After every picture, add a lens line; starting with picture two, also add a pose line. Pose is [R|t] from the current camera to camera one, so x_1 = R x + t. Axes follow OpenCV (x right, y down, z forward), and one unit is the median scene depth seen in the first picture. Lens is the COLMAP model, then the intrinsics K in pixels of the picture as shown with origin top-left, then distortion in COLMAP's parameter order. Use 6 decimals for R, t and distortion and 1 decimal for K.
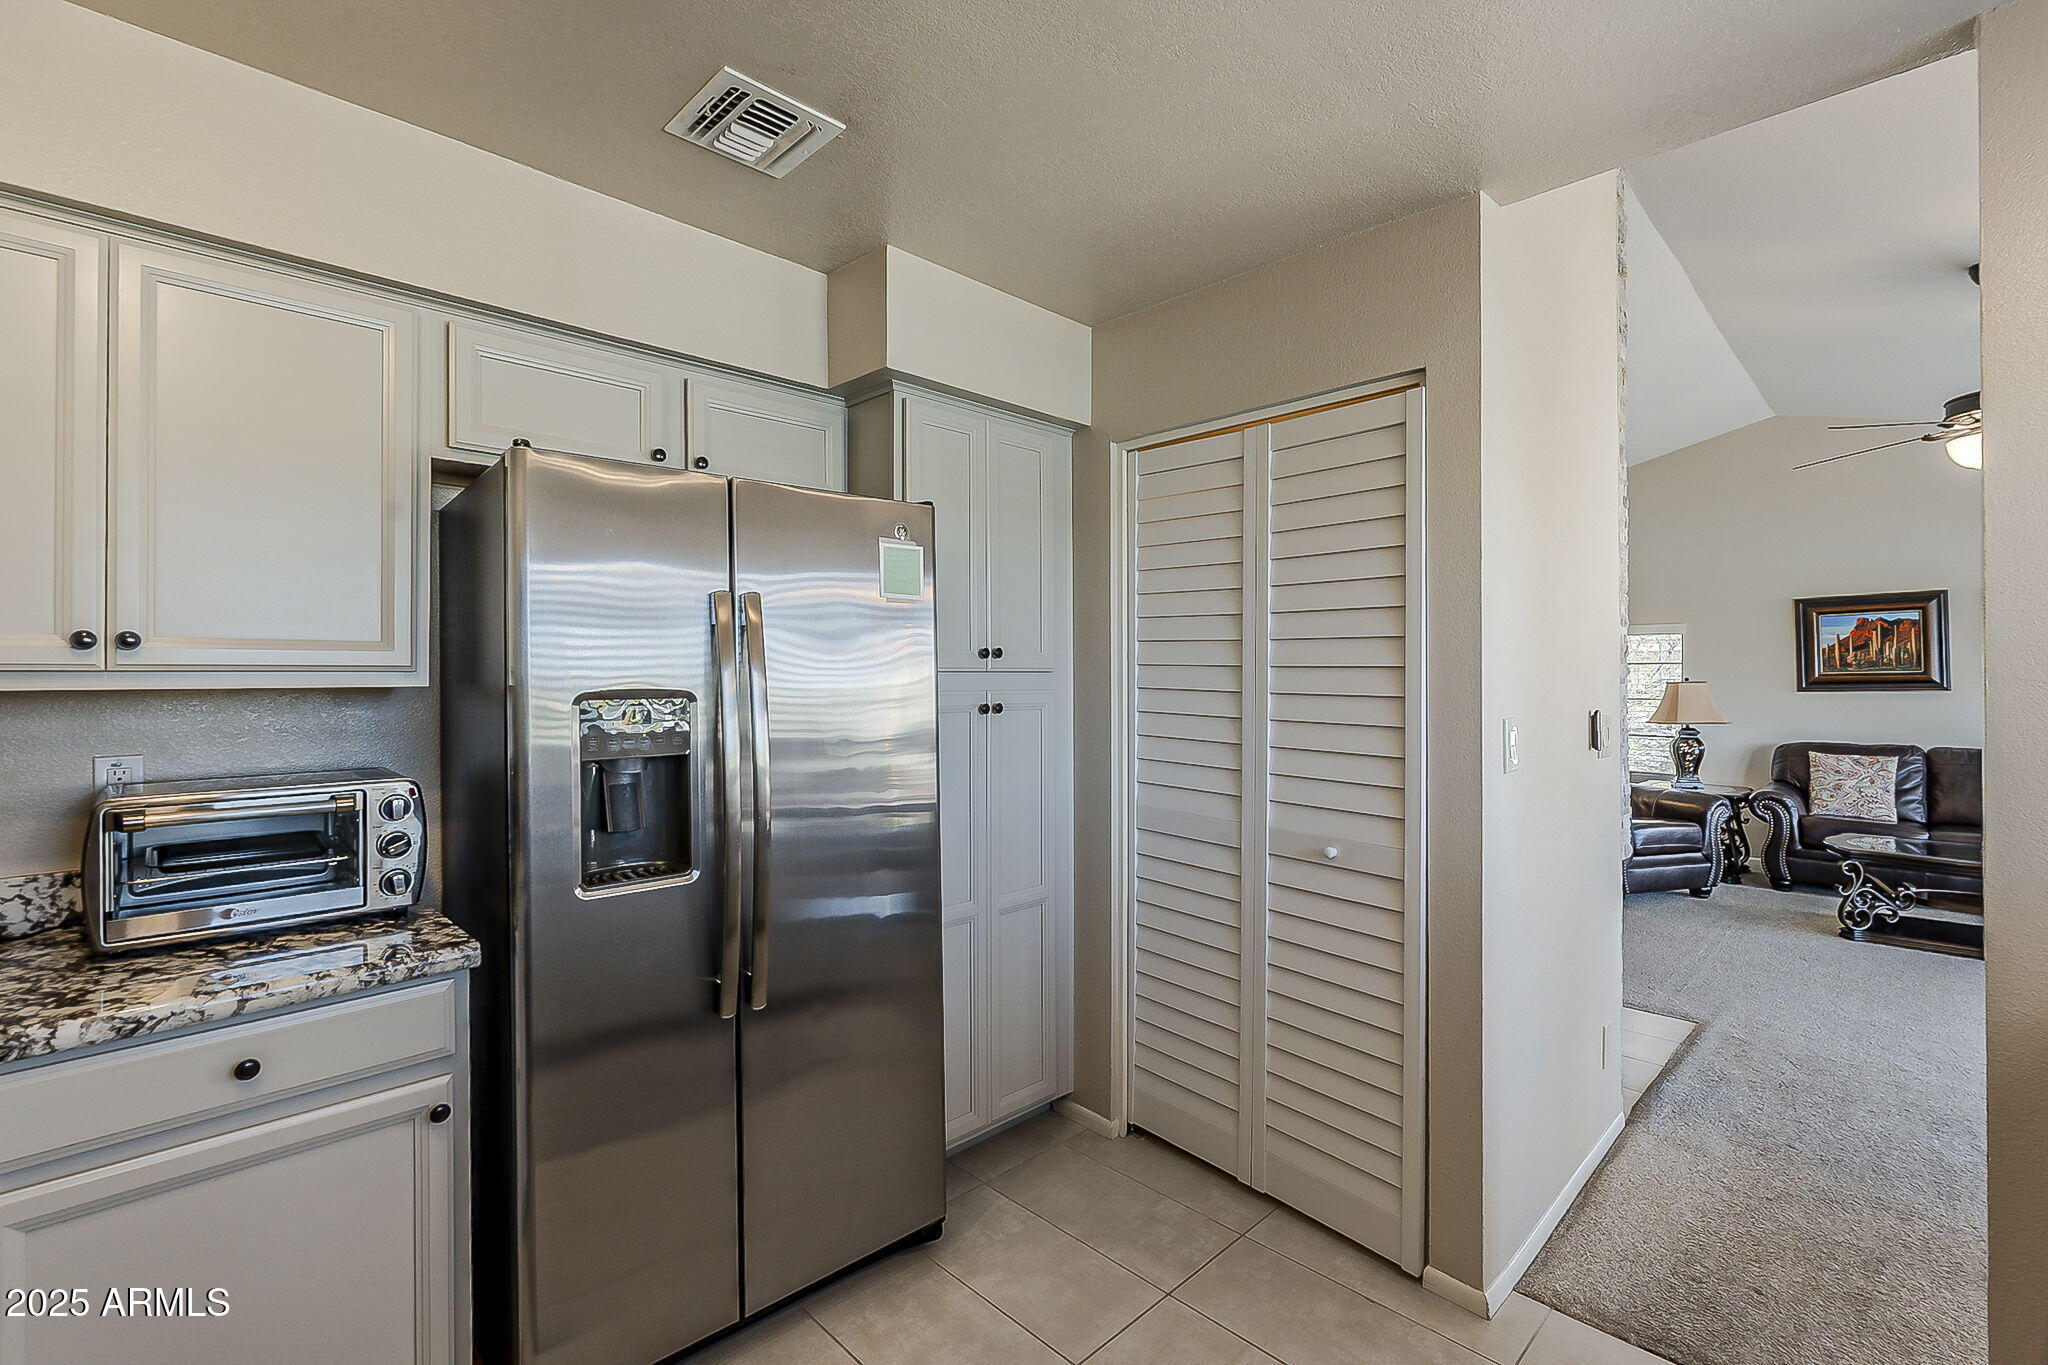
lens RADIAL K [[915.0, 0, 1016.8], [0, 915.0, 668.4], [0, 0, 1]] dist [0.002692, 0.000527]
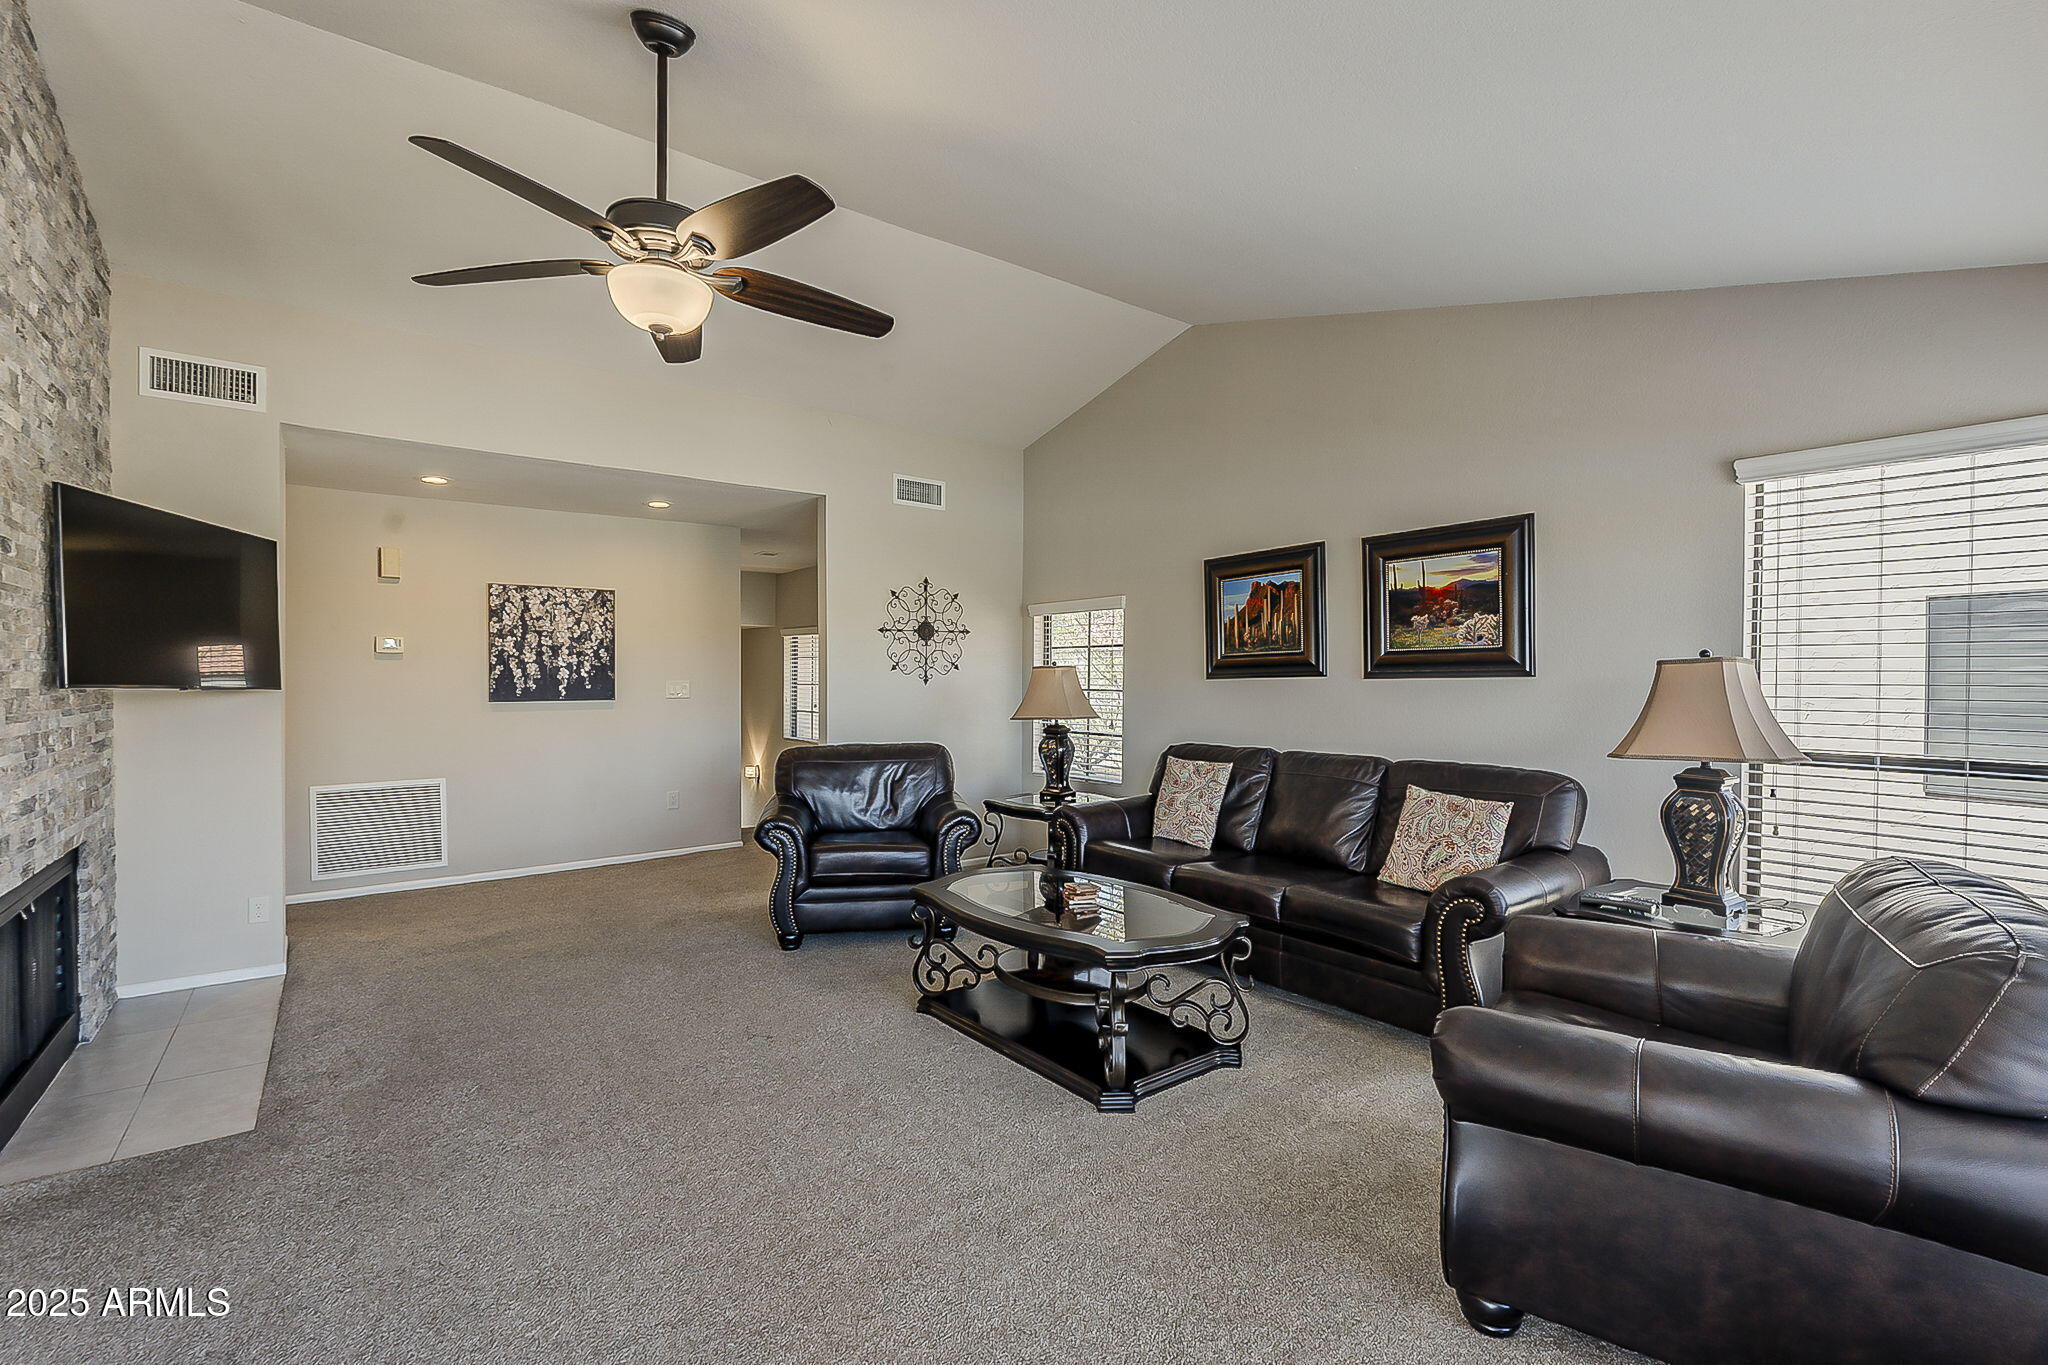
lens RADIAL K [[902.6, 0, 1017.7], [0, 902.6, 687.0], [0, 0, 1]] dist [-0.000185, 0.000061]
pose [[0.992215, 0.000314, -0.124536, 0.835813], [0.002041, 0.999822, 0.018779, 0.018329], [0.124520, -0.018887, 0.992037, 0.230819]]
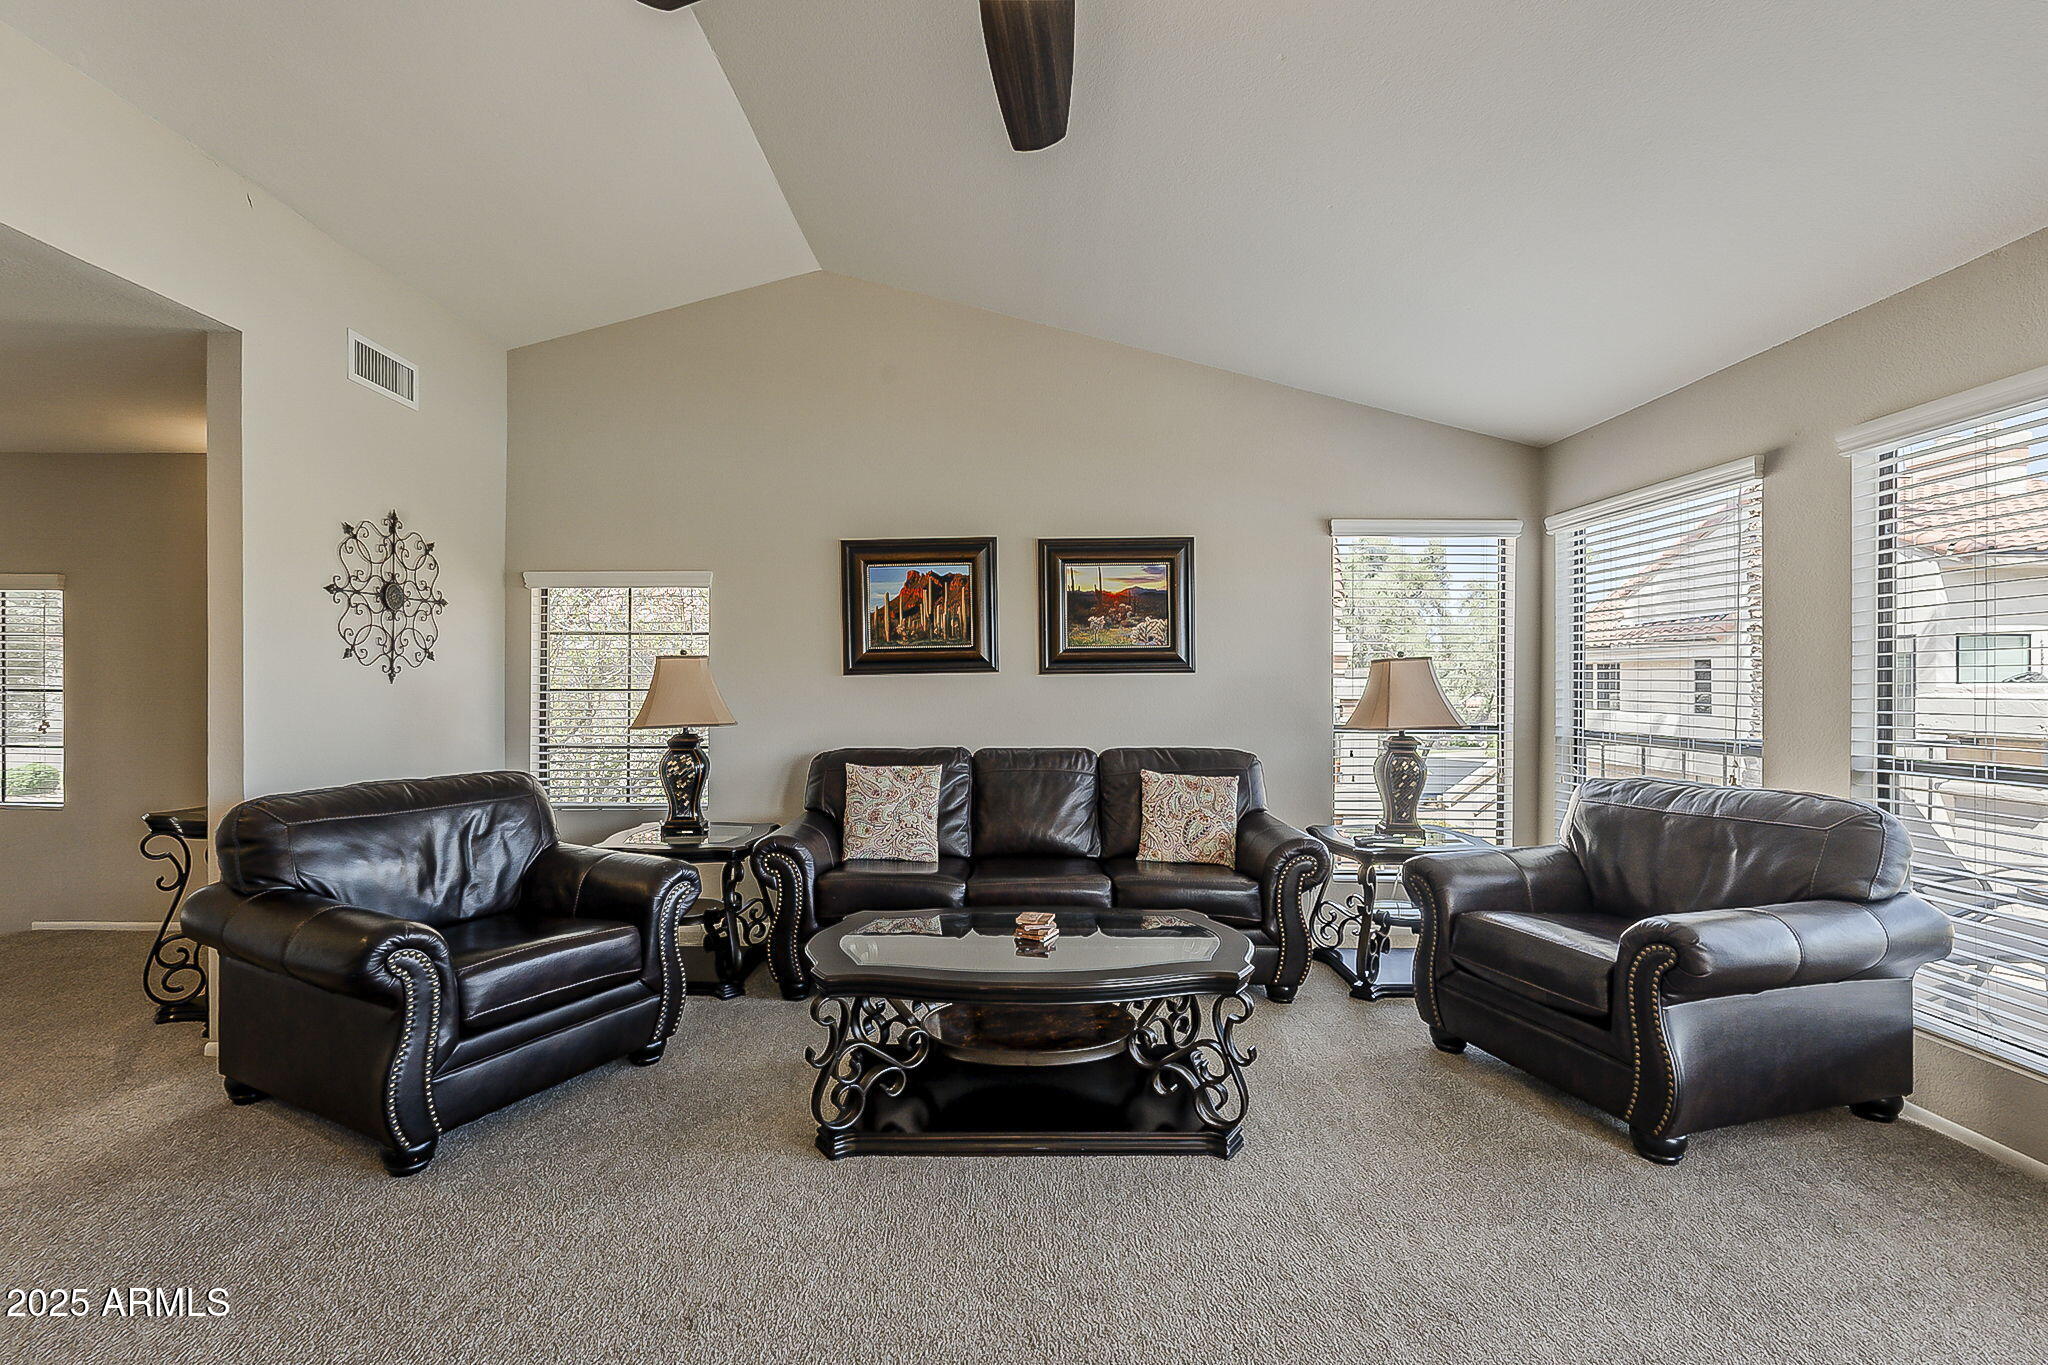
lens RADIAL K [[902.6, 0, 1017.7], [0, 902.6, 687.0], [0, 0, 1]] dist [-0.000185, 0.000061]
pose [[0.709448, -0.002172, 0.704754, 0.494673], [-0.004764, 0.999958, 0.007878, 0.029951], [-0.704741, -0.008947, 0.709408, 0.452916]]
